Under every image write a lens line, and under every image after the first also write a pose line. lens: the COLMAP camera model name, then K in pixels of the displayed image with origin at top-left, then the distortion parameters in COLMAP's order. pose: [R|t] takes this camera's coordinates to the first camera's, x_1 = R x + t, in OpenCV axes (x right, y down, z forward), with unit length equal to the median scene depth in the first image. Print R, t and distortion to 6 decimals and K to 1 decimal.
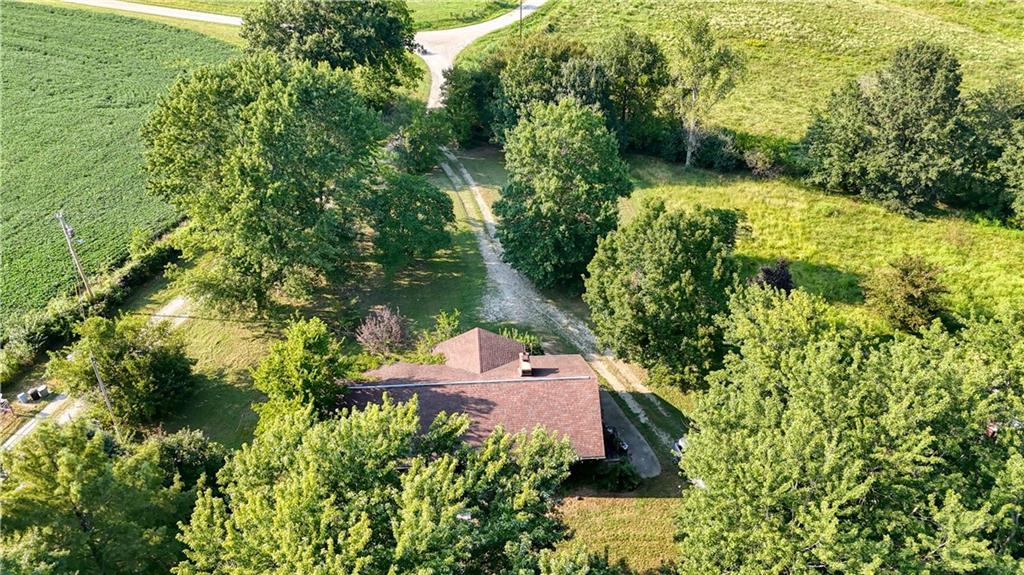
lens RADIAL K [[713.4, 0, 512.0], [0, 713.4, 287.5], [0, 0, 1]] dist [-0.003971, -0.003373]
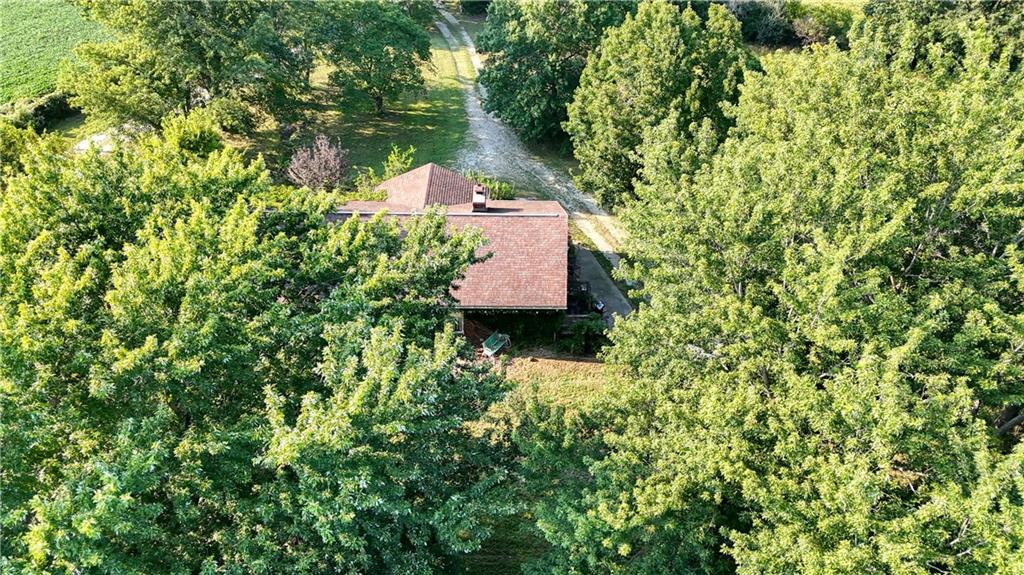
lens RADIAL K [[758.2, 0, 512.0], [0, 758.2, 287.5], [0, 0, 1]] dist [0.005475, 0.007029]
pose [[0.998497, 0.044998, -0.031288, 0.068728], [-0.041633, 0.994020, 0.100951, 0.096502], [0.035643, -0.099496, 0.994399, 0.125008]]
